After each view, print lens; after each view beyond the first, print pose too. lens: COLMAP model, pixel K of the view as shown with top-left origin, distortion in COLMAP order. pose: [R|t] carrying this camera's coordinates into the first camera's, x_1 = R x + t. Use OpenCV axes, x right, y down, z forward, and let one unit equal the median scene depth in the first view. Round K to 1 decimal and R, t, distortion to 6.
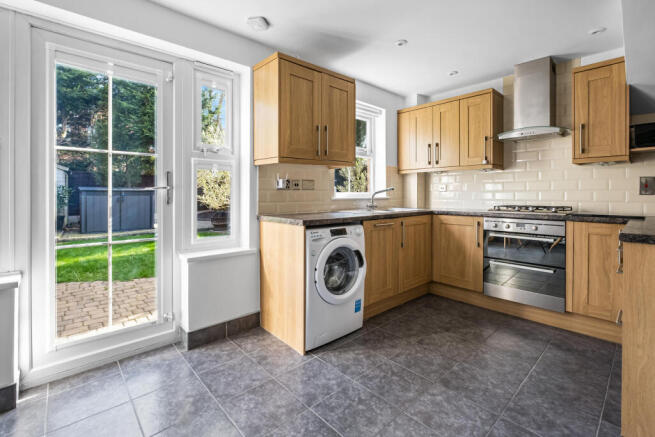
lens RADIAL K [[291.5, 0, 318.9], [0, 291.5, 193.1], [0, 0, 1]] dist [0.000627, 0.000321]
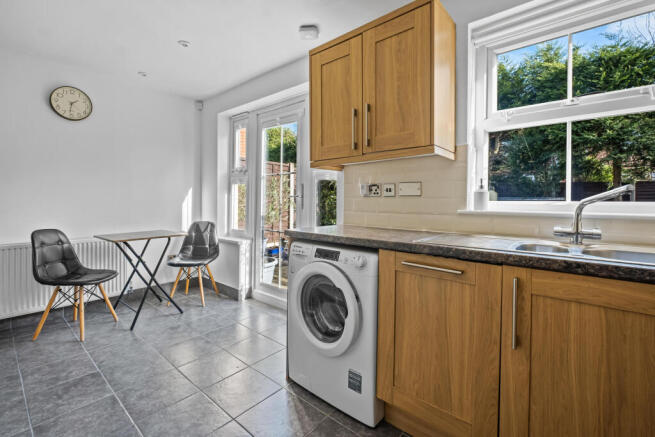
lens RADIAL K [[291.5, 0, 318.4], [0, 291.5, 201.5], [0, 0, 1]] dist [0.000627, 0.000321]
pose [[0.125921, 0.000579, -0.992040, 0.723004], [-0.007882, 0.999969, -0.000416, 0.003742], [0.992009, 0.007872, 0.125922, 0.822076]]
